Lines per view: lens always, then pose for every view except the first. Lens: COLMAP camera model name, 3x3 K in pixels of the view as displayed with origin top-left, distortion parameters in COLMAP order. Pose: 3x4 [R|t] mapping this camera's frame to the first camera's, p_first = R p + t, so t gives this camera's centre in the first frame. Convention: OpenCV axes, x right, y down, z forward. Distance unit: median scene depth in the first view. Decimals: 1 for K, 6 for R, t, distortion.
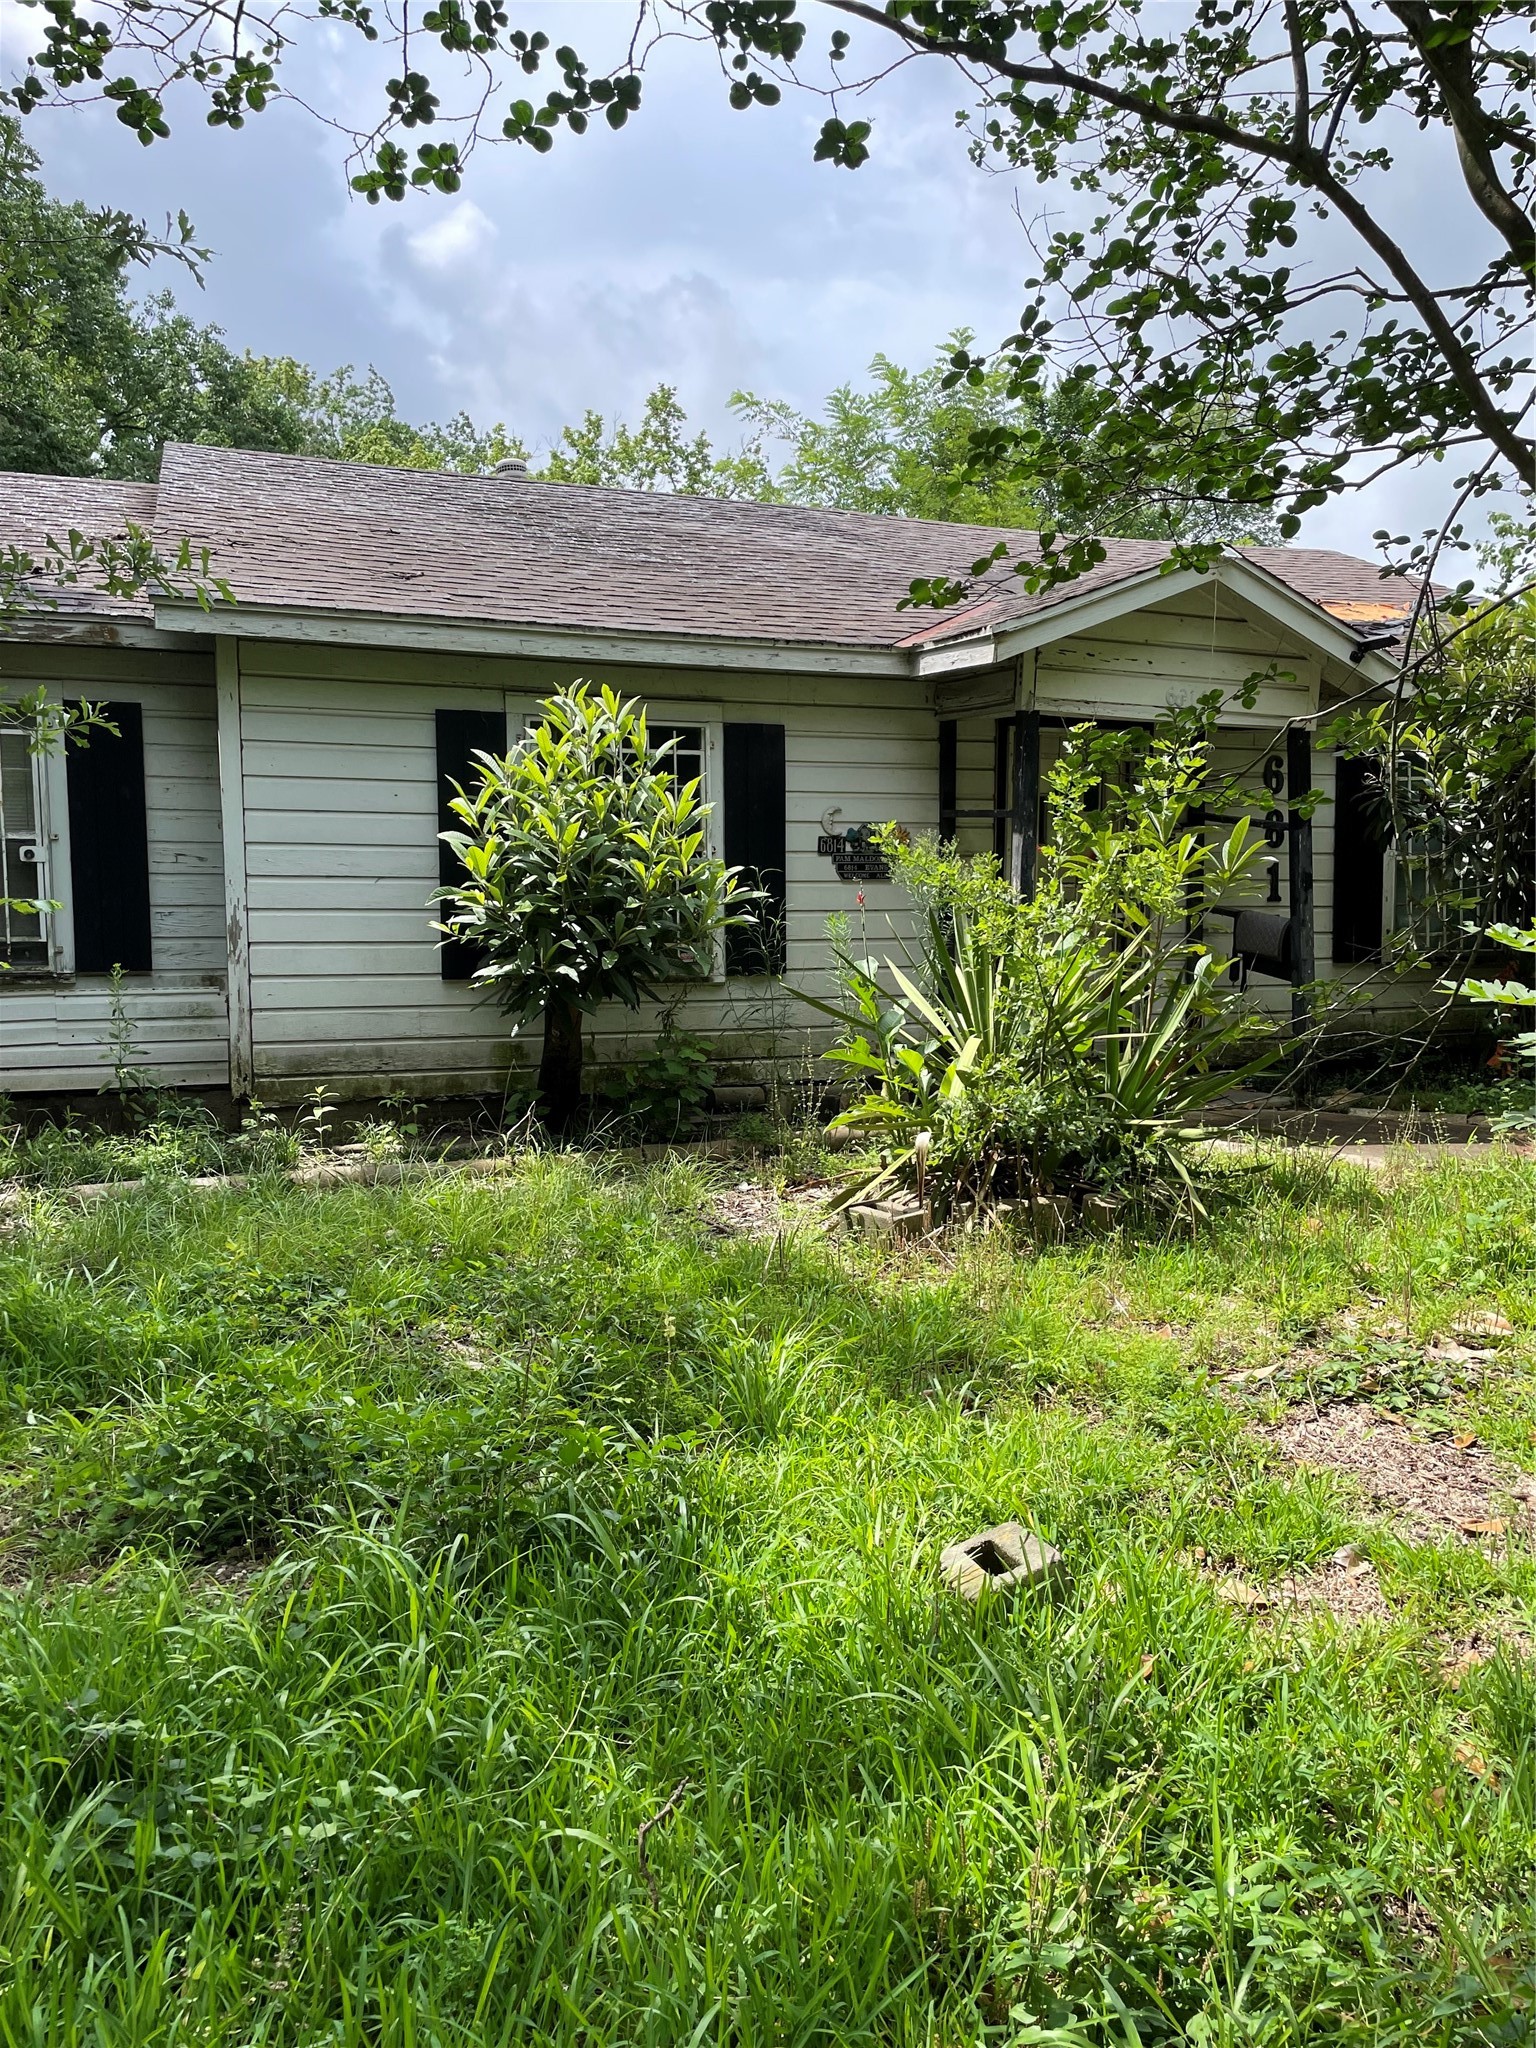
lens RADIAL K [[1497.6, 0, 765.4], [0, 1497.6, 1036.6], [0, 0, 1]] dist [0.087430, -0.116776]
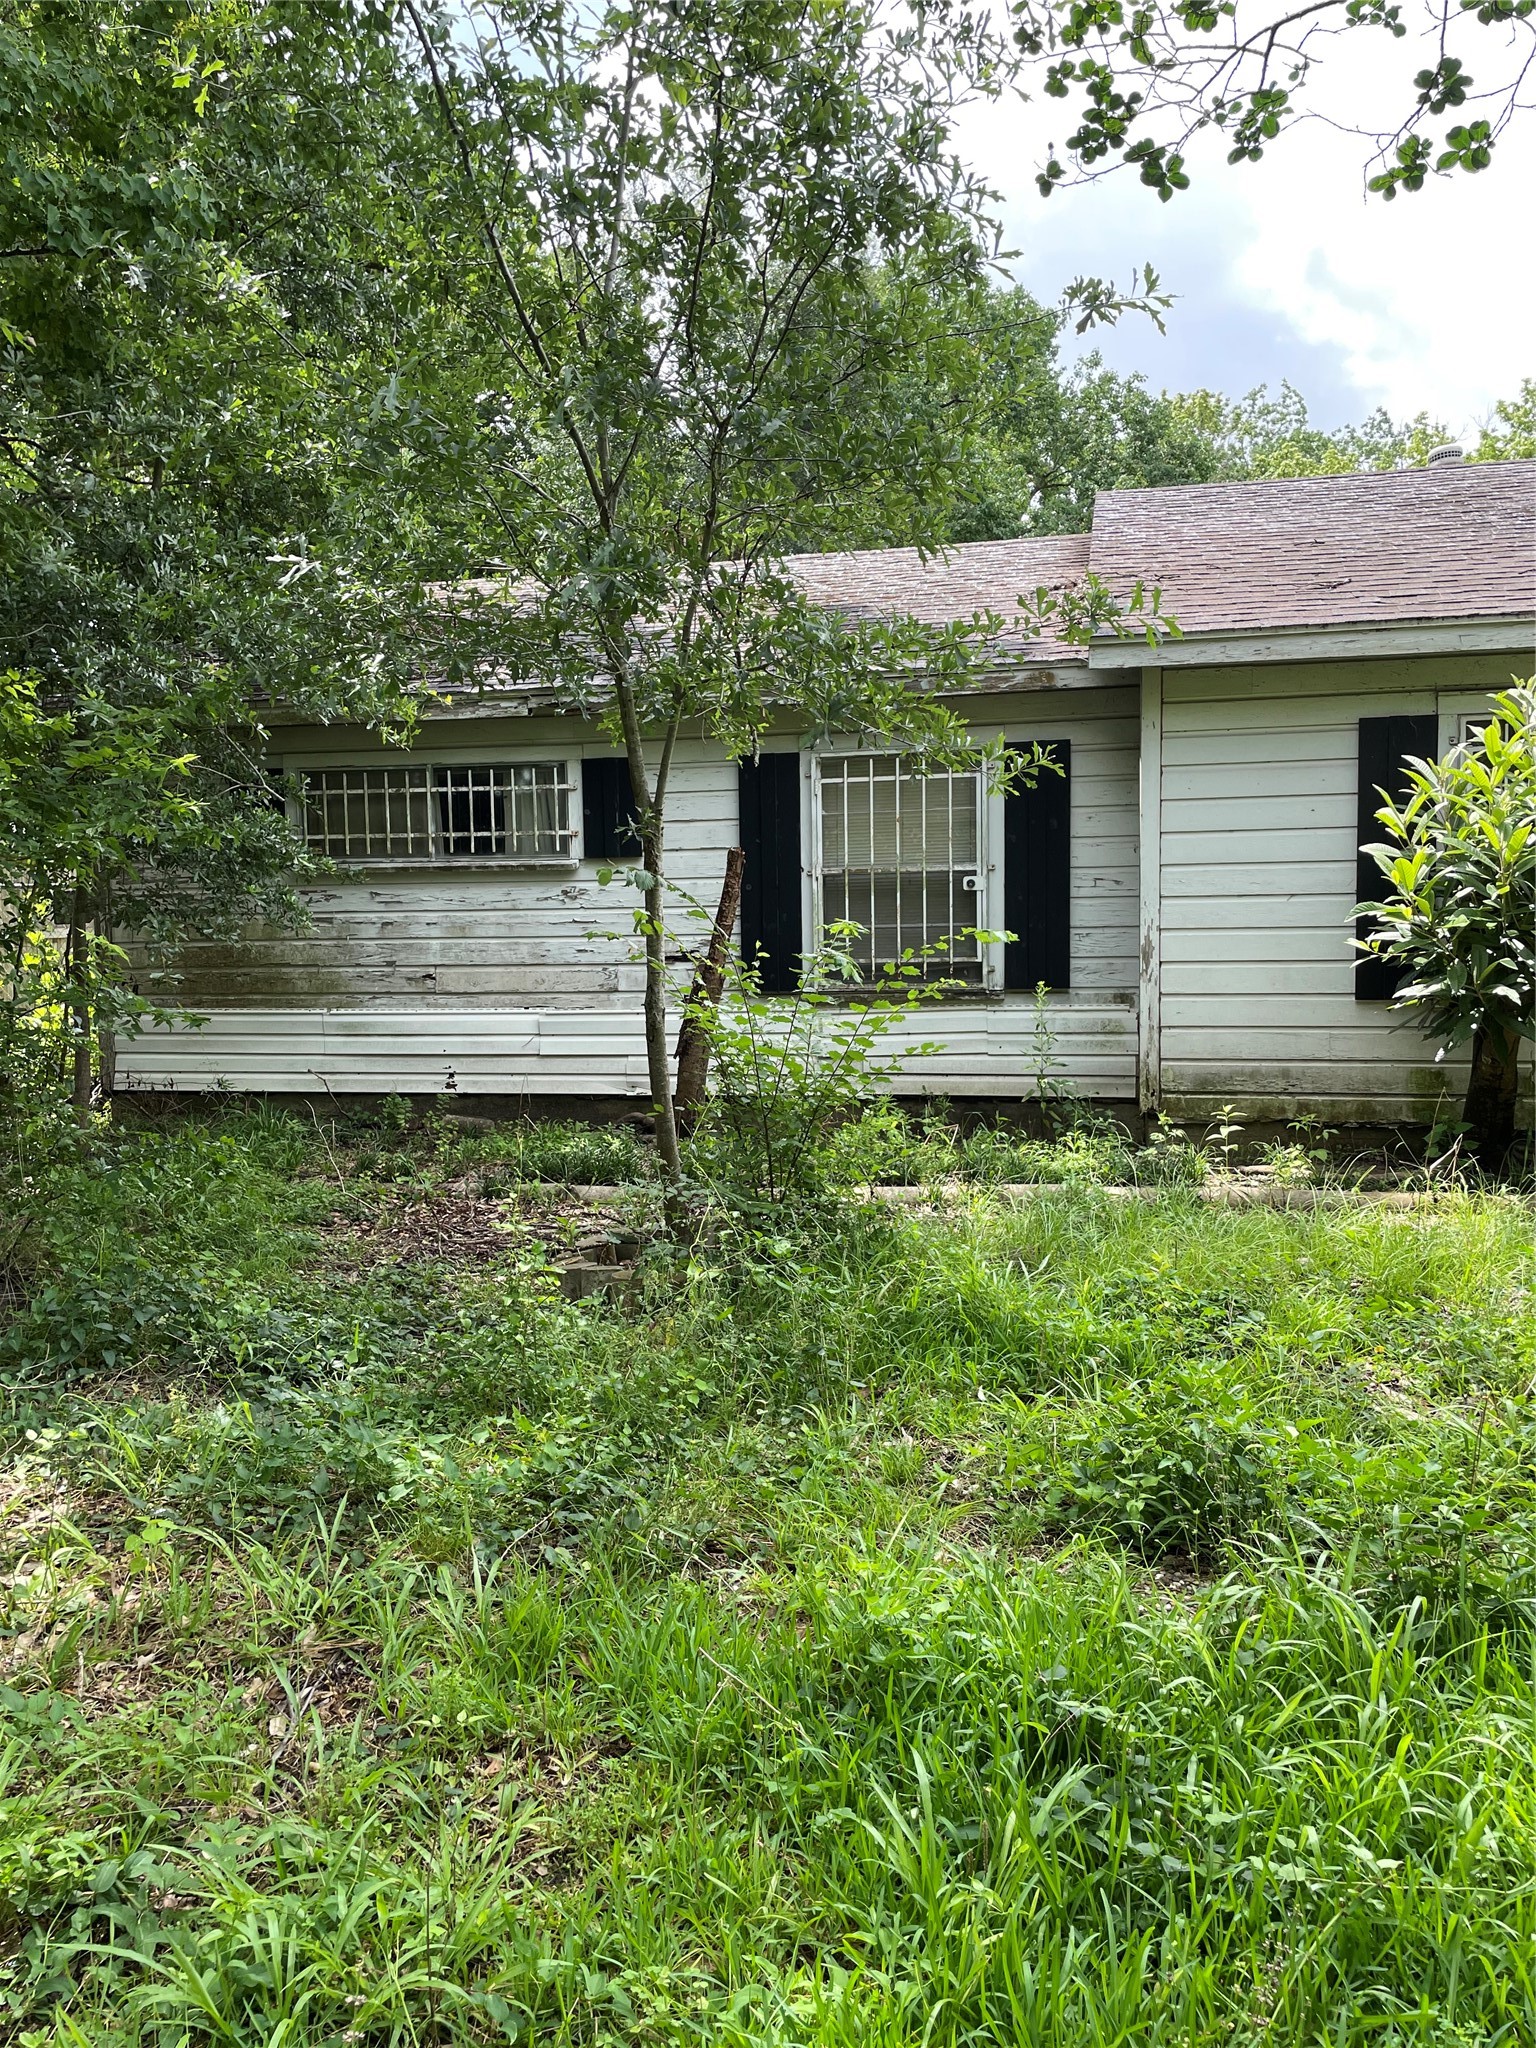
lens RADIAL K [[1492.4, 0, 776.7], [0, 1492.4, 1020.4], [0, 0, 1]] dist [0.085140, -0.116917]
pose [[0.847764, 0.020271, -0.529985, -0.023668], [-0.032523, 0.999376, -0.013798, 0.000330], [0.529375, 0.028934, 0.847894, -0.004065]]
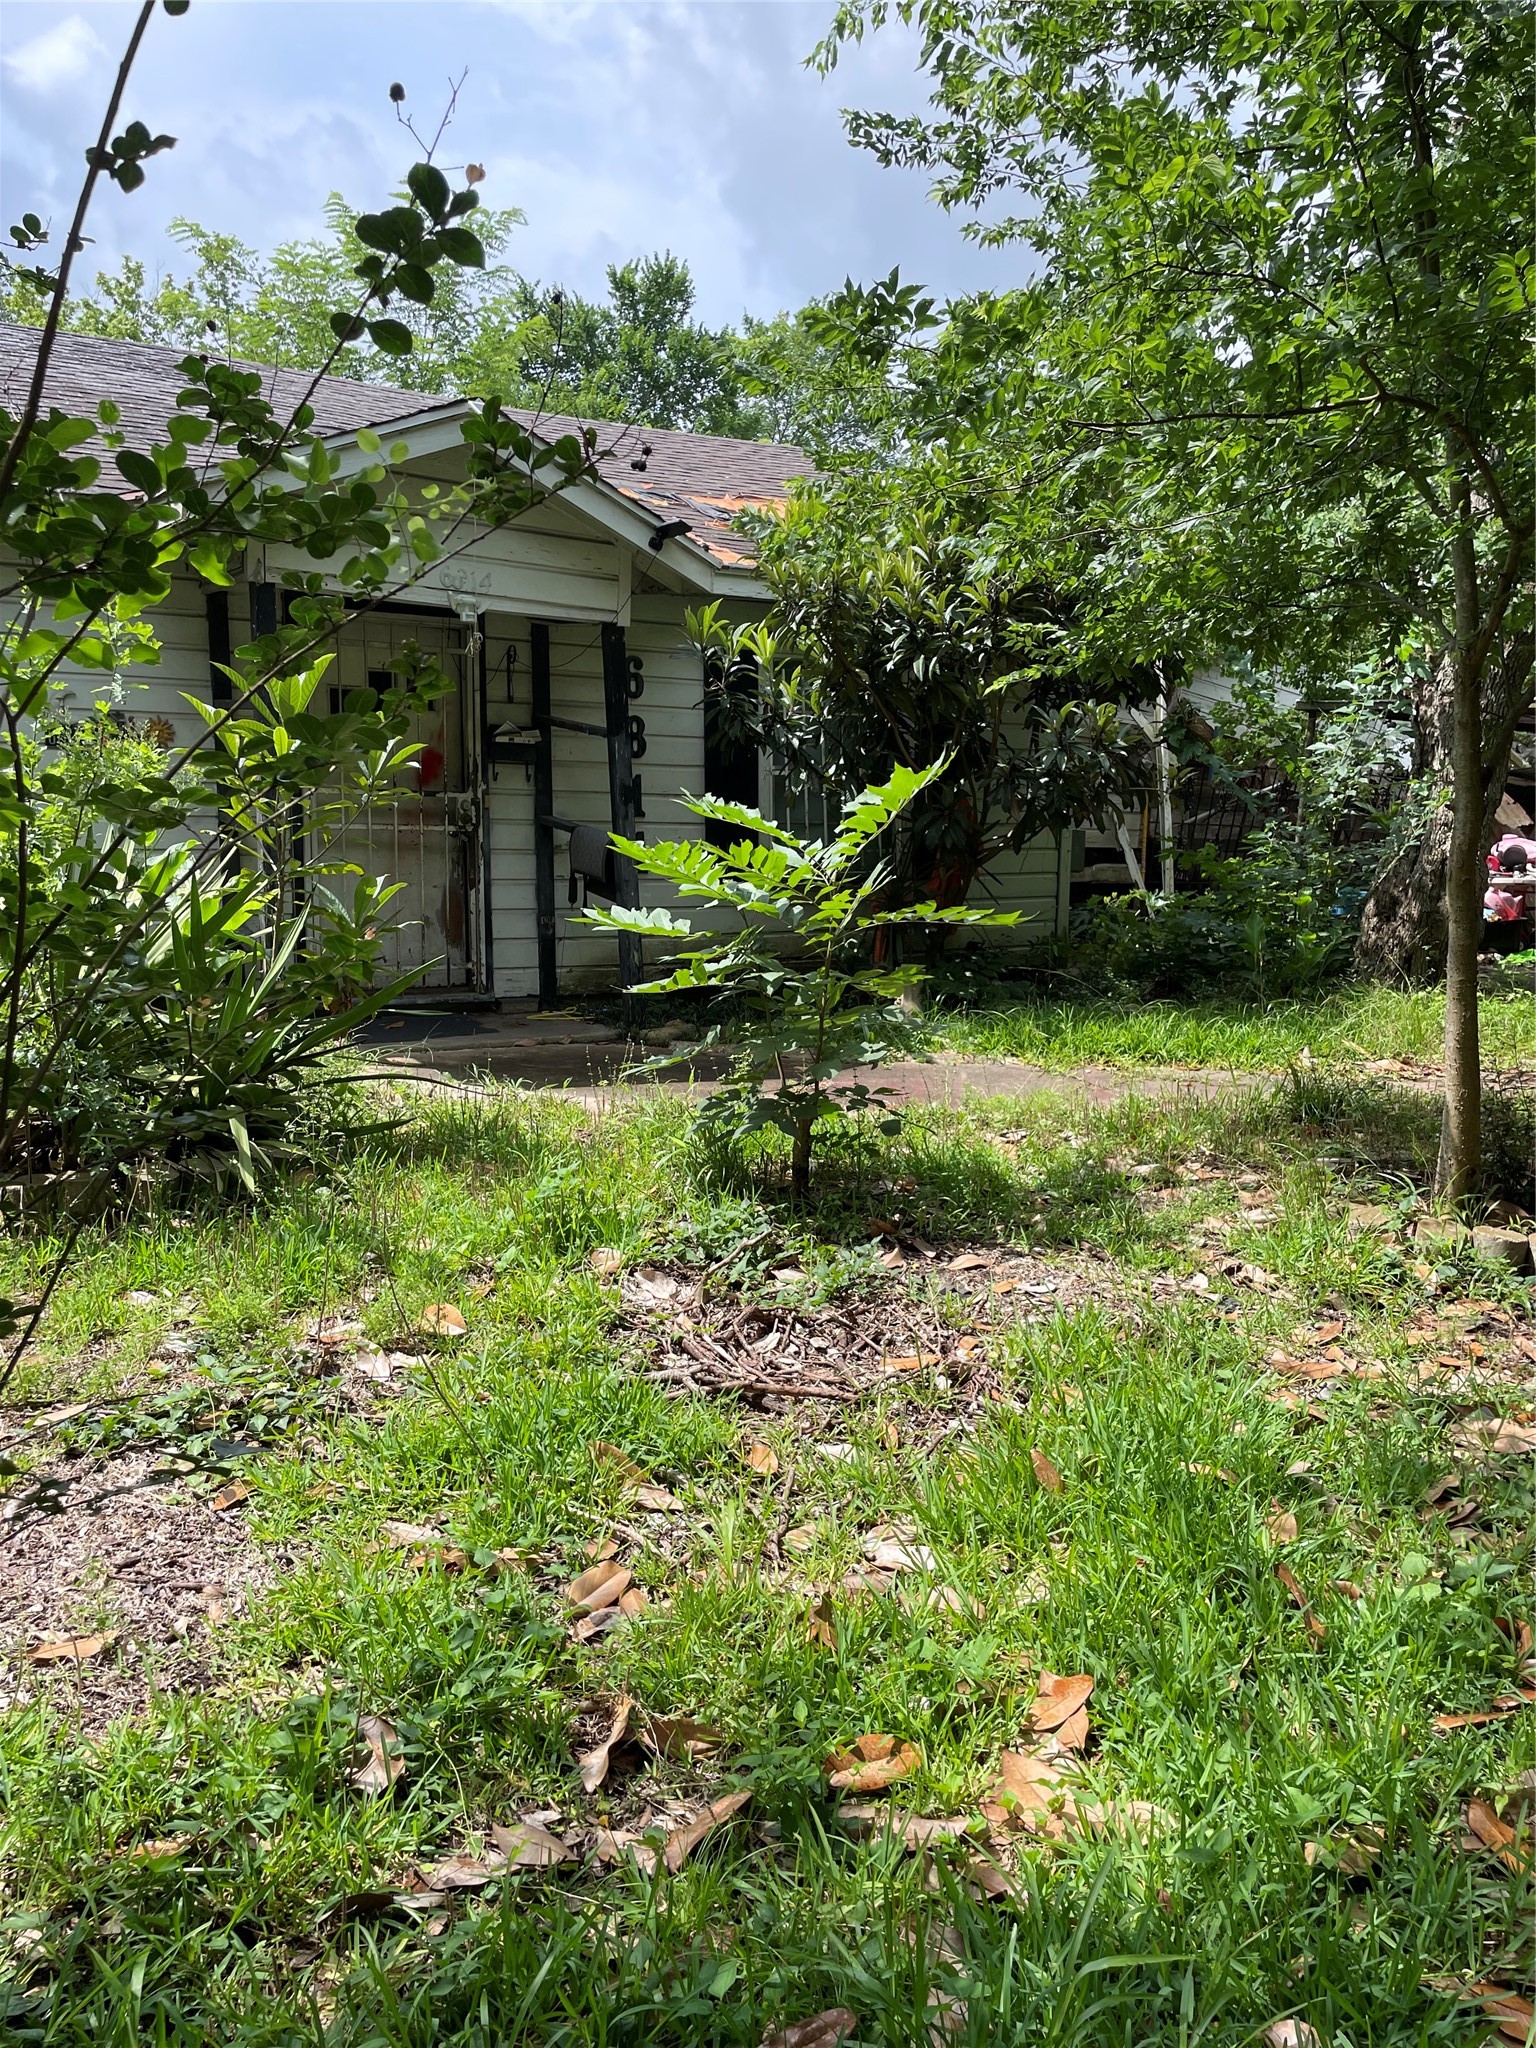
lens RADIAL K [[1492.4, 0, 776.7], [0, 1492.4, 1020.4], [0, 0, 1]] dist [0.085140, -0.116917]
pose [[0.983908, -0.007604, 0.178517, 0.283591], [-0.000502, 0.998972, 0.045322, -0.007914], [-0.178678, -0.044683, 0.982893, 0.091303]]
